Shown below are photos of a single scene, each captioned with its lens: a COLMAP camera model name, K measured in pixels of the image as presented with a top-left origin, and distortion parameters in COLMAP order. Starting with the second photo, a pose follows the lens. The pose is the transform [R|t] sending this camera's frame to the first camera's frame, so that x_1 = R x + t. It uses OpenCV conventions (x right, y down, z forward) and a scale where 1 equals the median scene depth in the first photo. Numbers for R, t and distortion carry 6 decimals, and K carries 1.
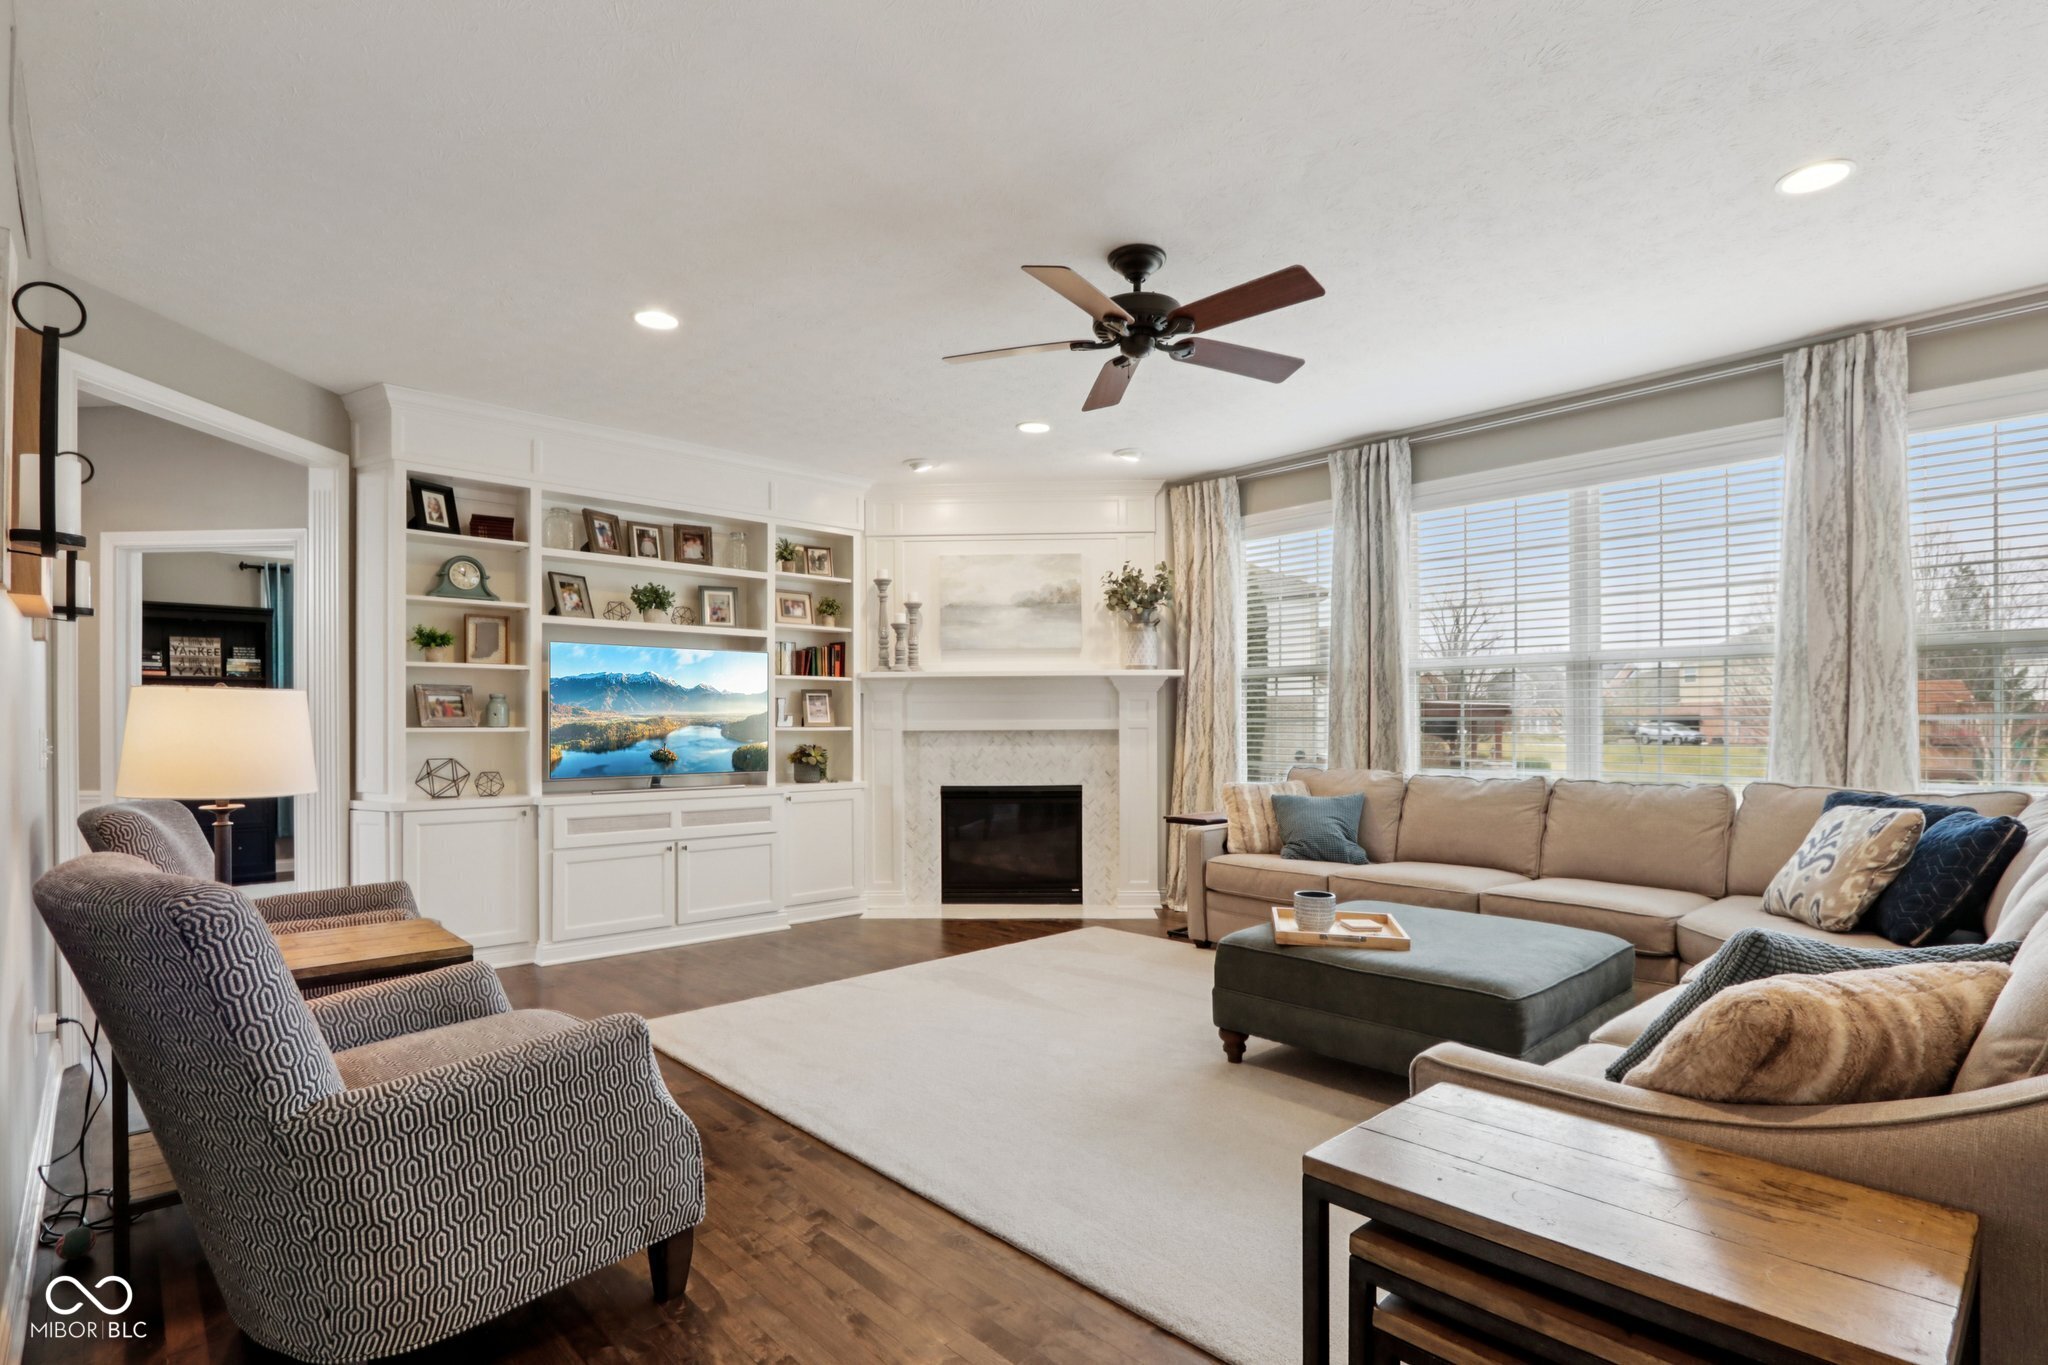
lens RADIAL K [[989.9, 0, 1018.4], [0, 989.9, 720.8], [0, 0, 1]] dist [0.000090, 0.000157]
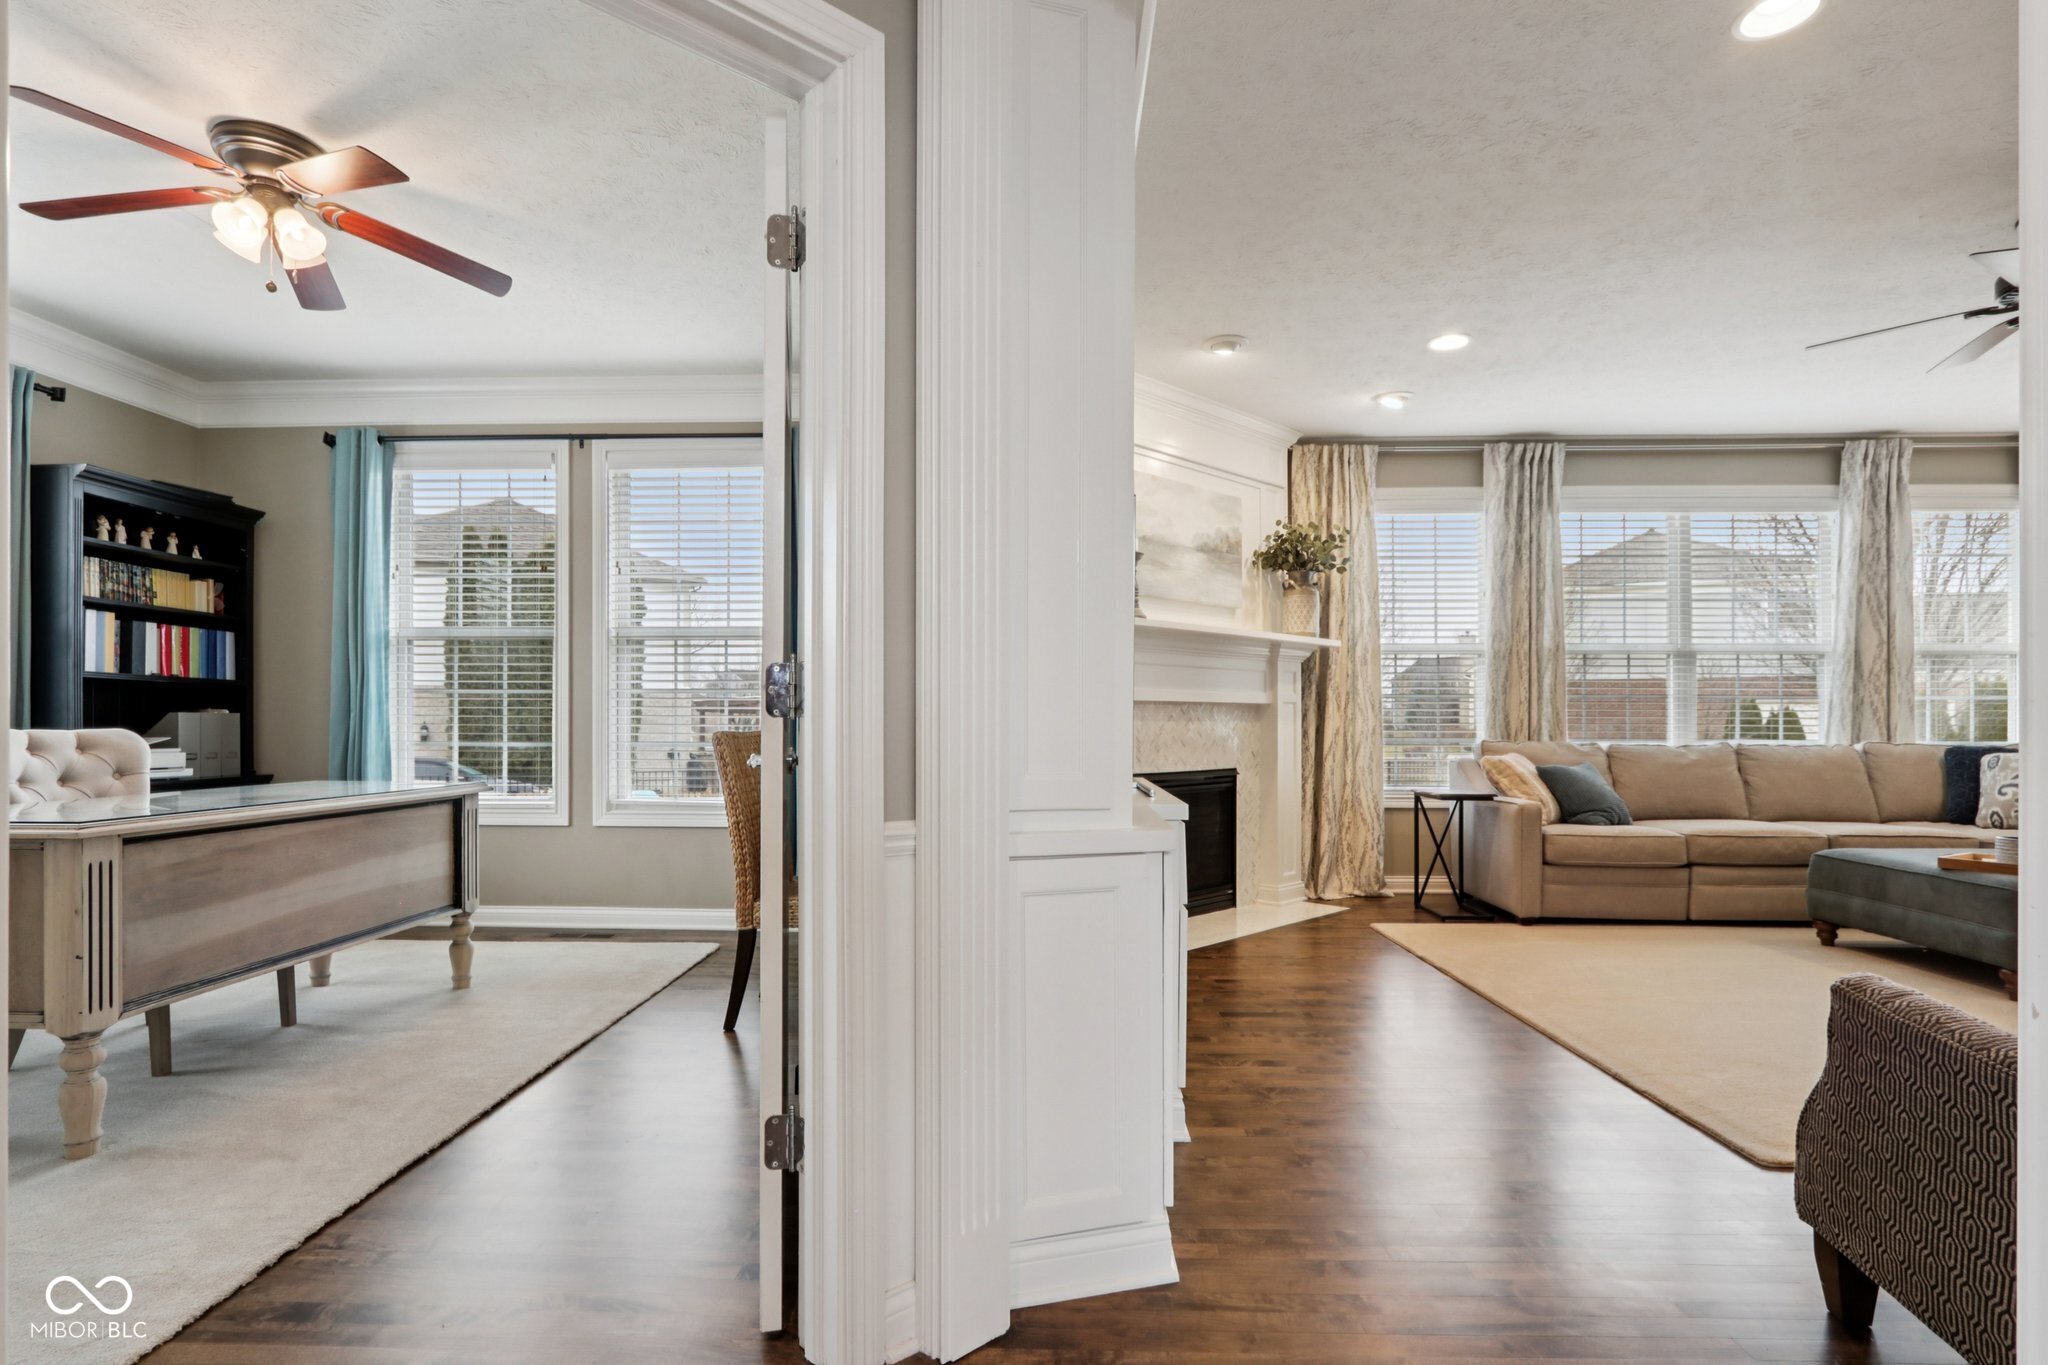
lens RADIAL K [[989.9, 0, 1018.4], [0, 989.9, 720.8], [0, 0, 1]] dist [0.000090, 0.000157]
pose [[0.711205, 0.007420, 0.702946, -0.697145], [-0.007861, 0.999966, -0.002602, 0.028597], [-0.702941, -0.003675, 0.711239, 0.539186]]
